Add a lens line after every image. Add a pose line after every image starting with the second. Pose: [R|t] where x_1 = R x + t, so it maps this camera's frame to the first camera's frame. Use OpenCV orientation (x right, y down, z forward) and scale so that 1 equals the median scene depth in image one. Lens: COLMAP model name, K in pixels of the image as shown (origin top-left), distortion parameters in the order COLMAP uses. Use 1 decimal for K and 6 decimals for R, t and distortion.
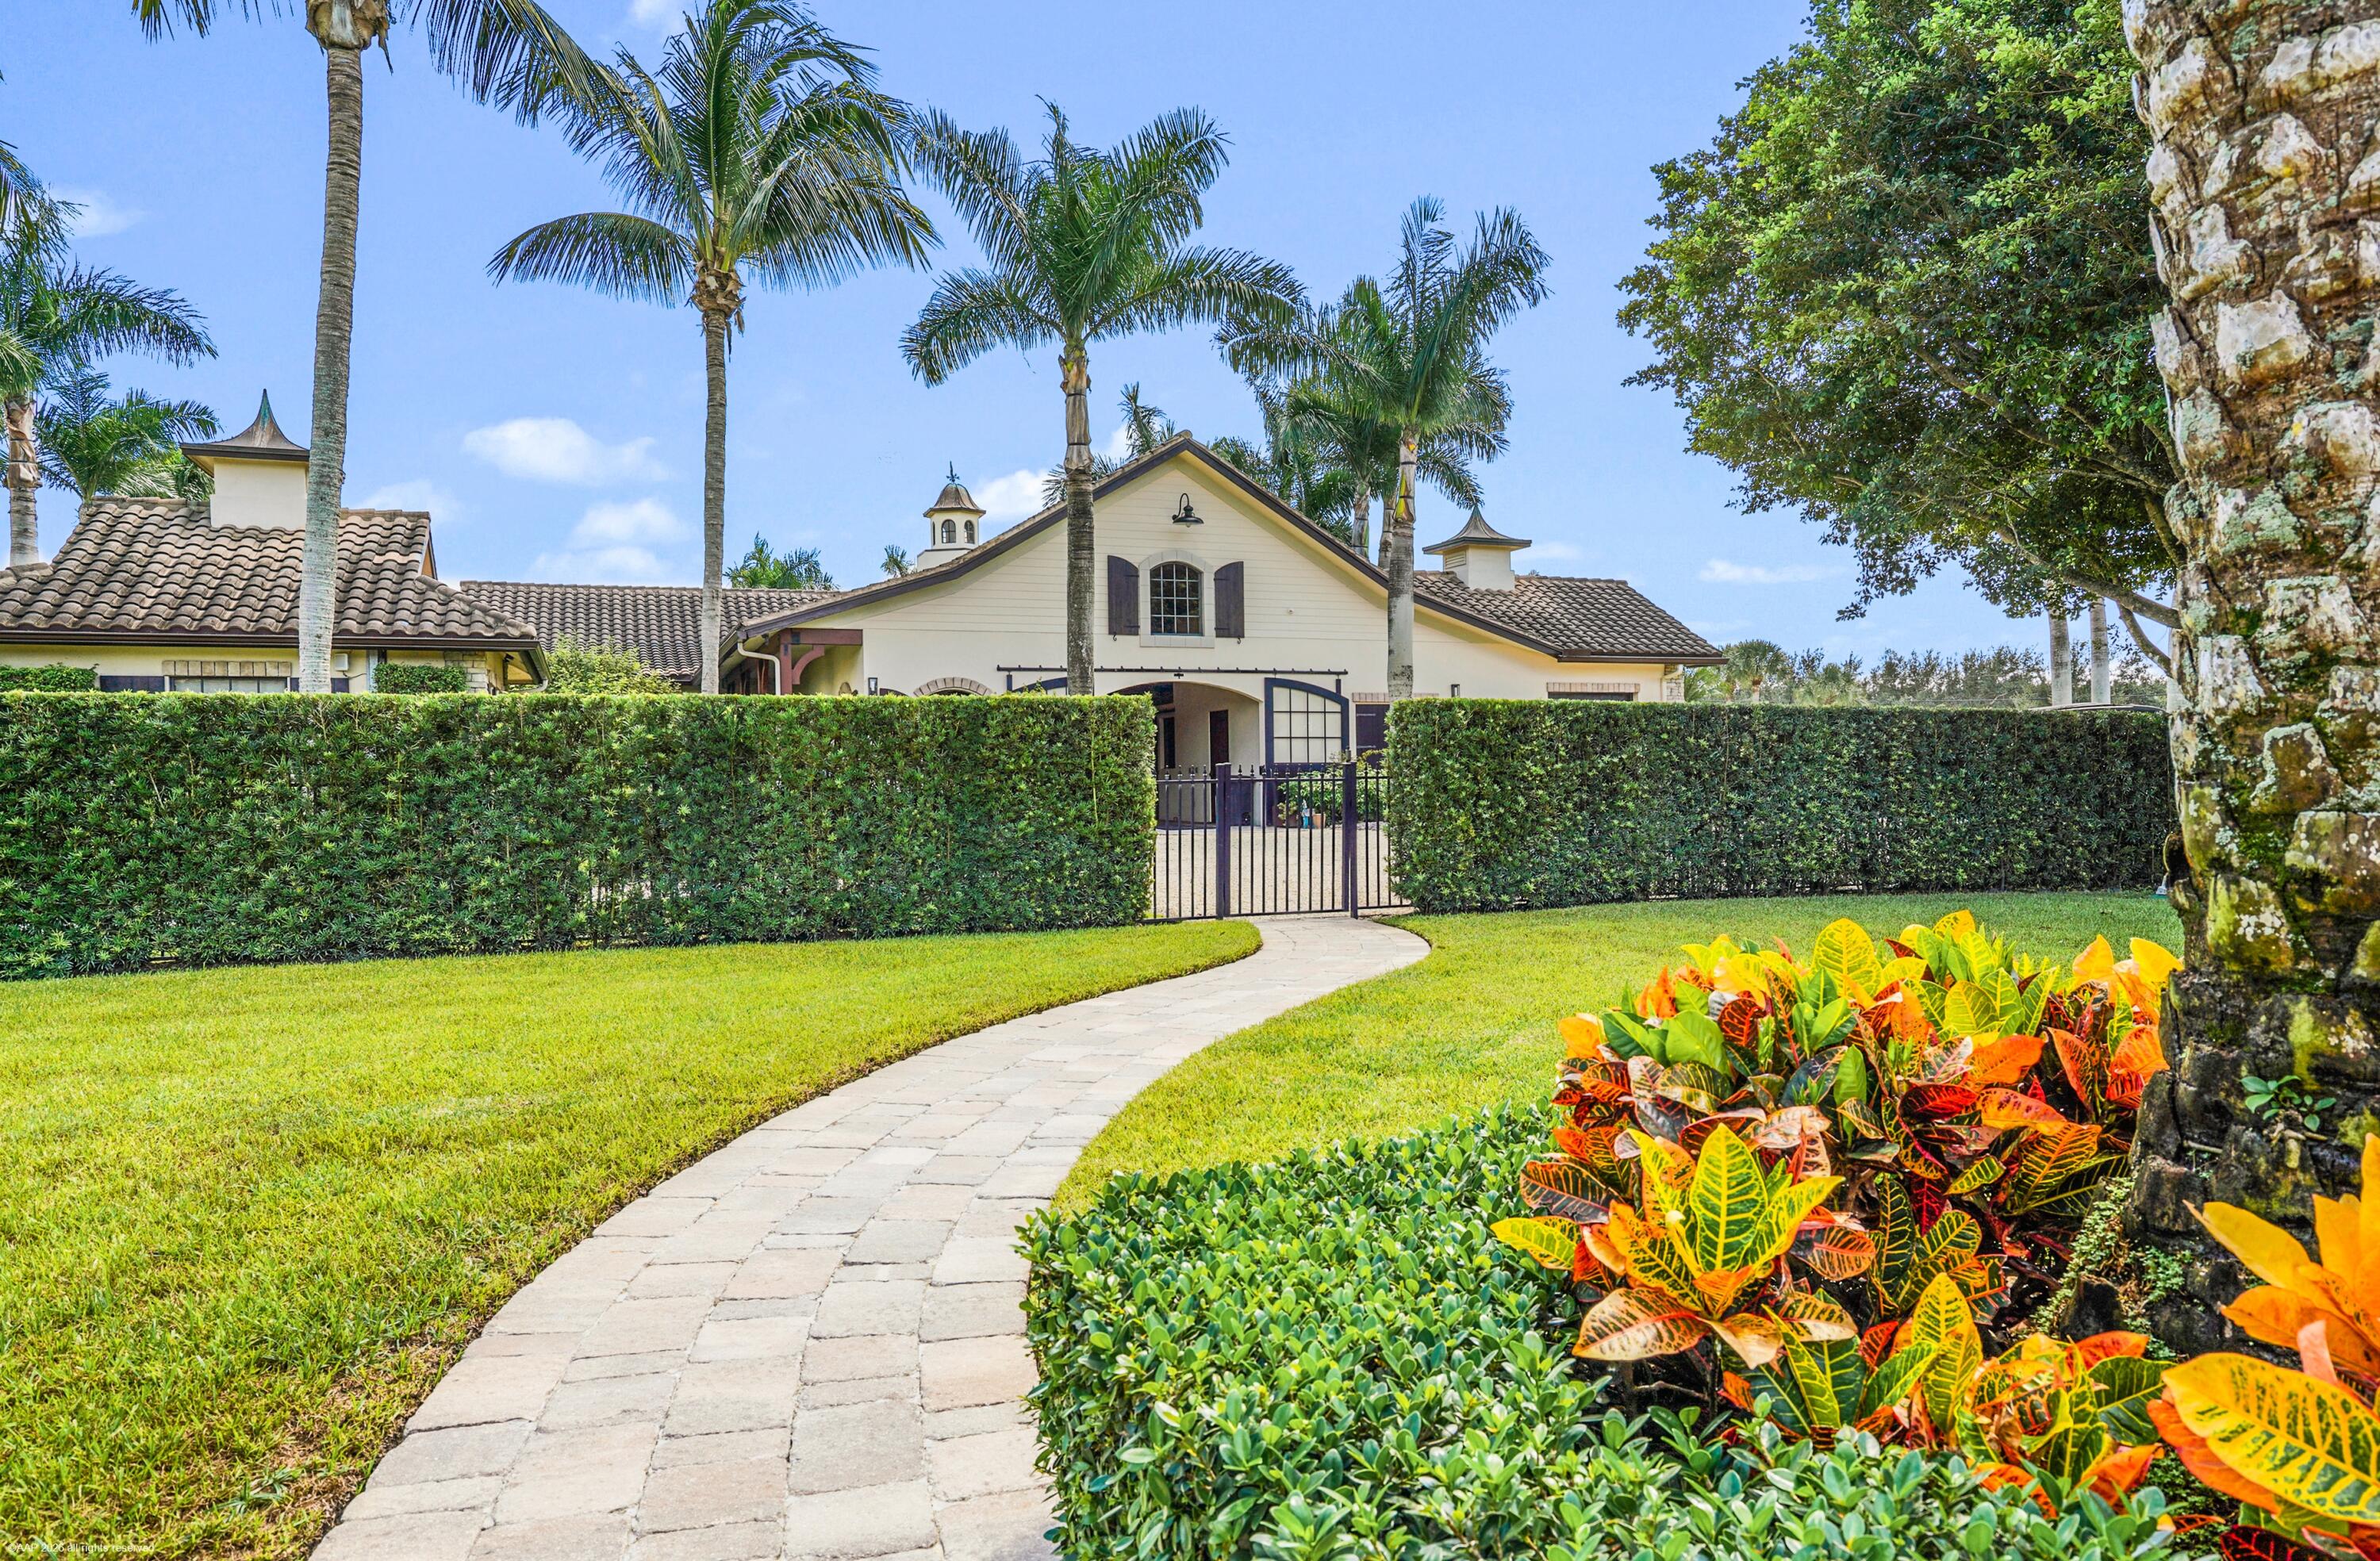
lens RADIAL K [[1482.1, 0, 1190.9], [0, 1482.1, 780.2], [0, 0, 1]] dist [-0.003328, -0.000269]
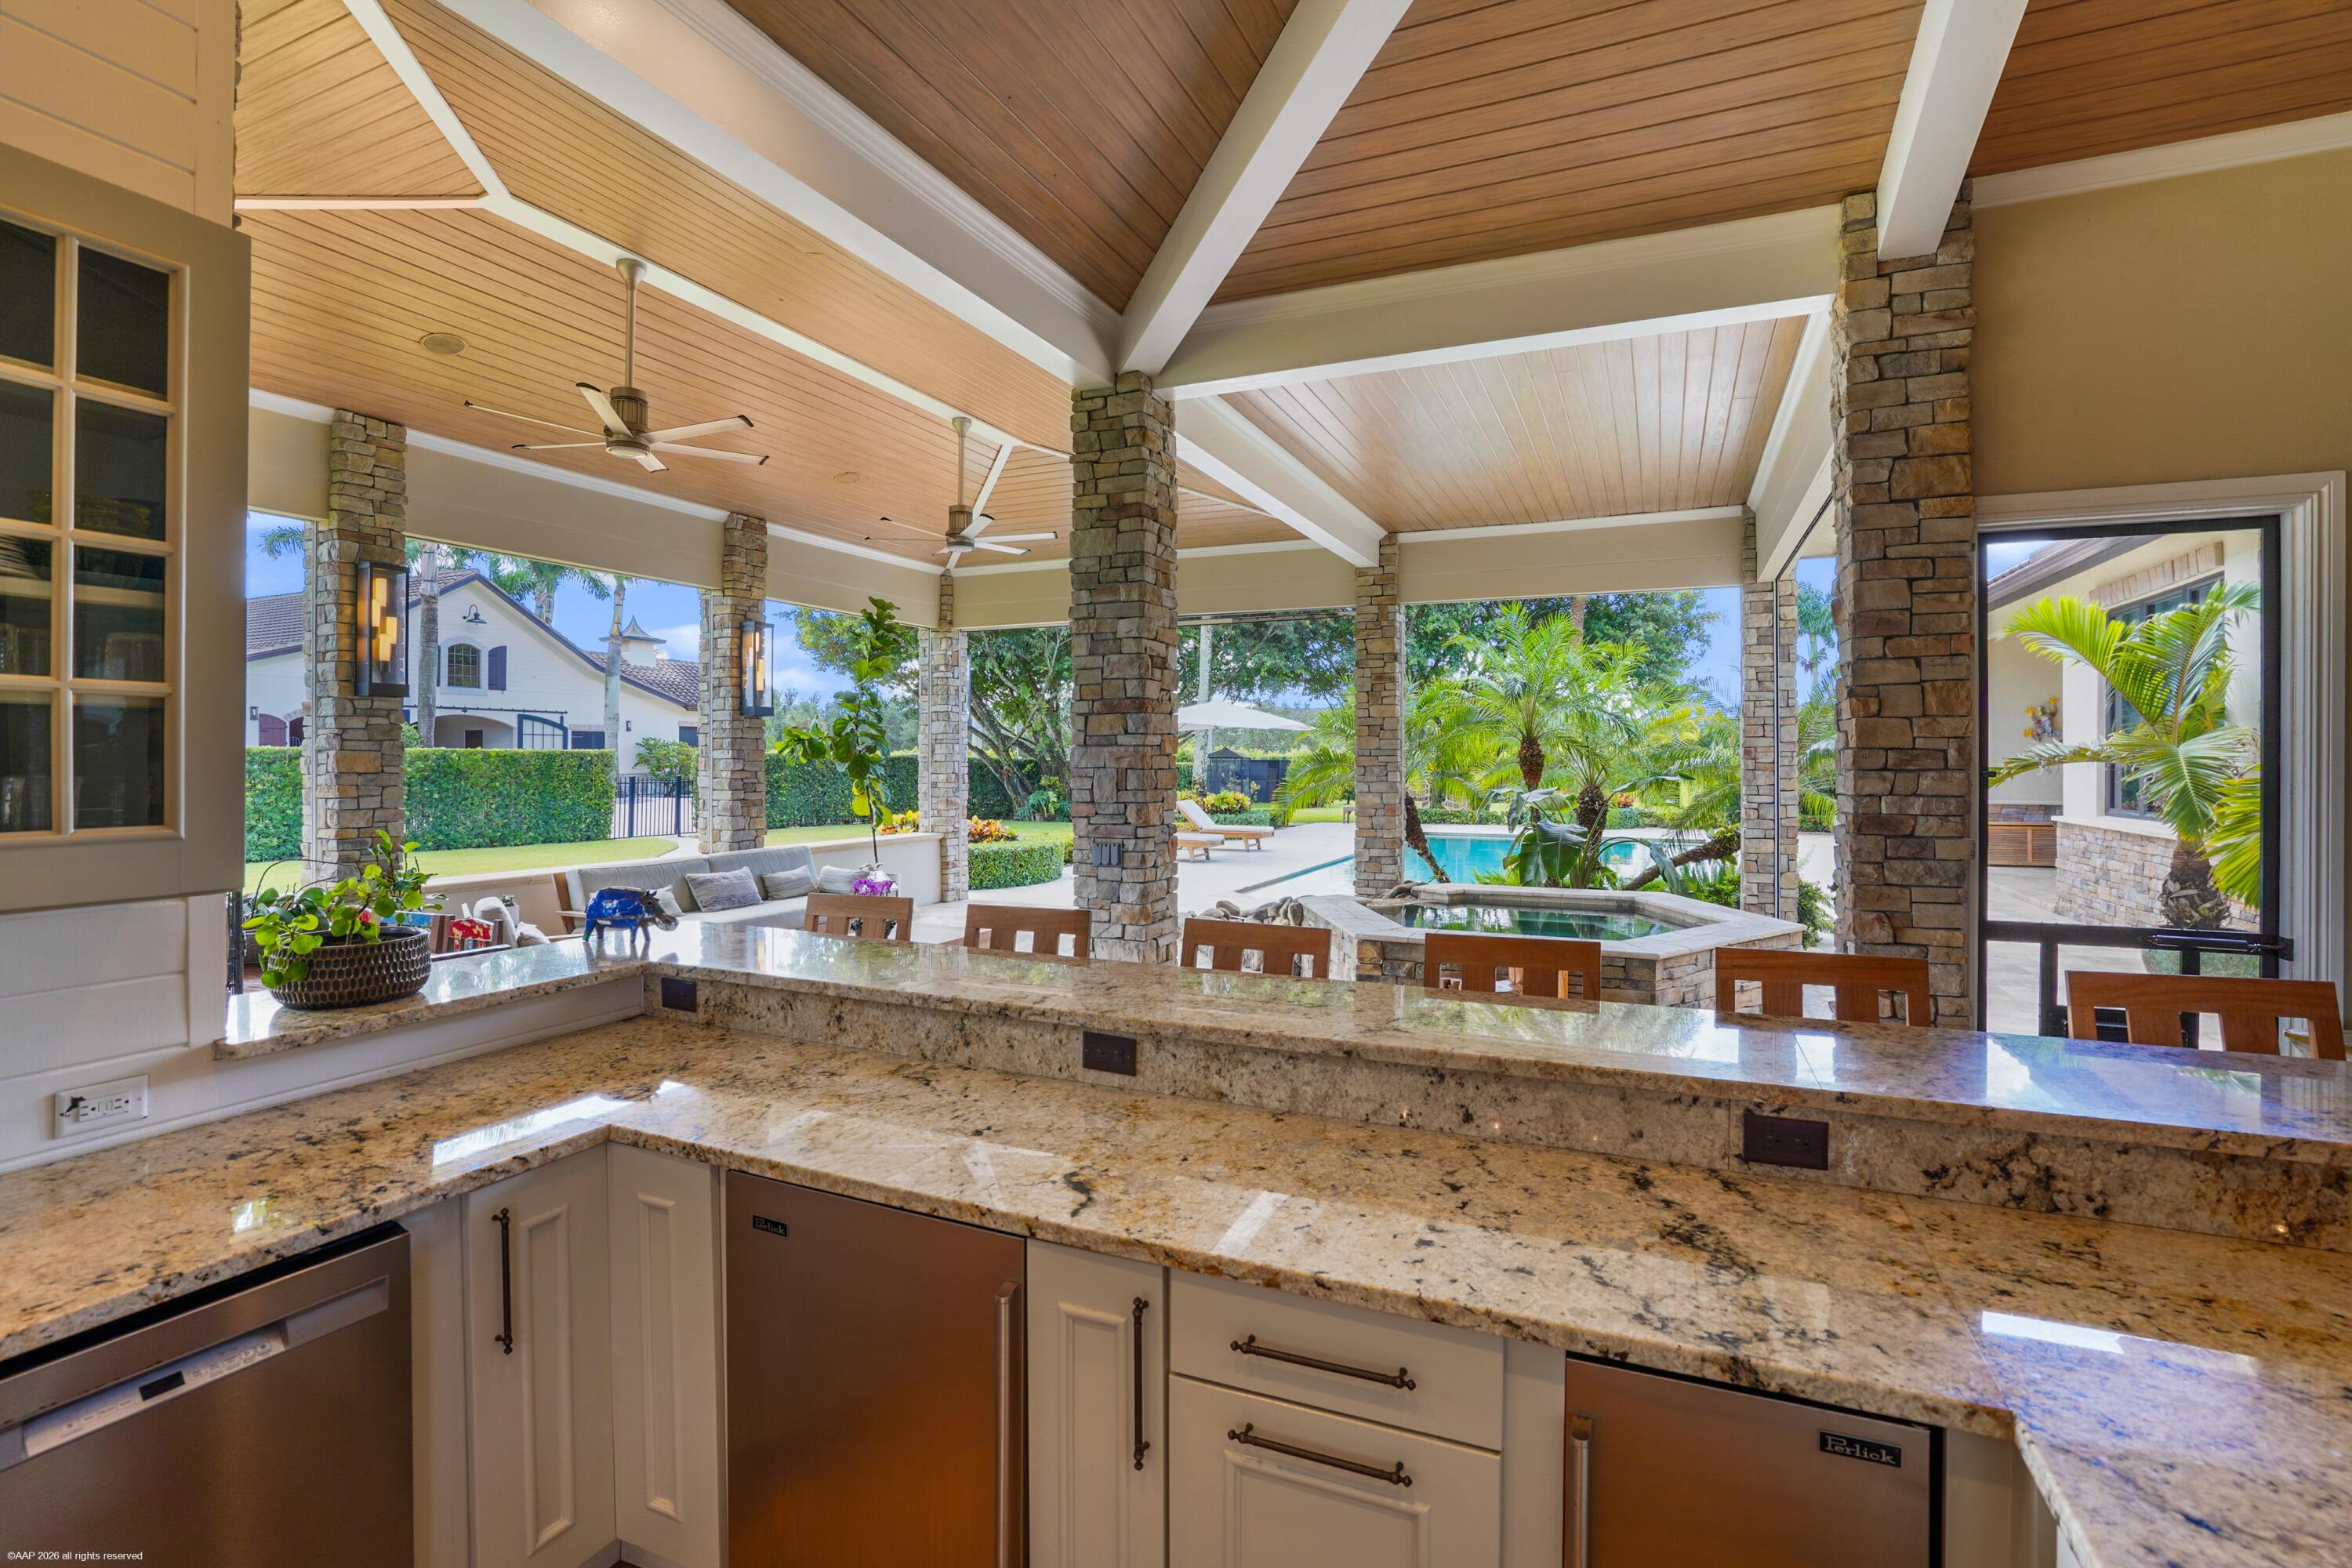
lens RADIAL K [[1096.1, 0, 1175.5], [0, 1096.1, 782.7], [0, 0, 1]] dist [-0.000221, -0.000021]
pose [[0.726951, 0.004824, 0.686672, -0.269601], [-0.016076, 0.999821, 0.009995, -0.014936], [-0.686501, -0.018305, 0.726898, -0.448322]]
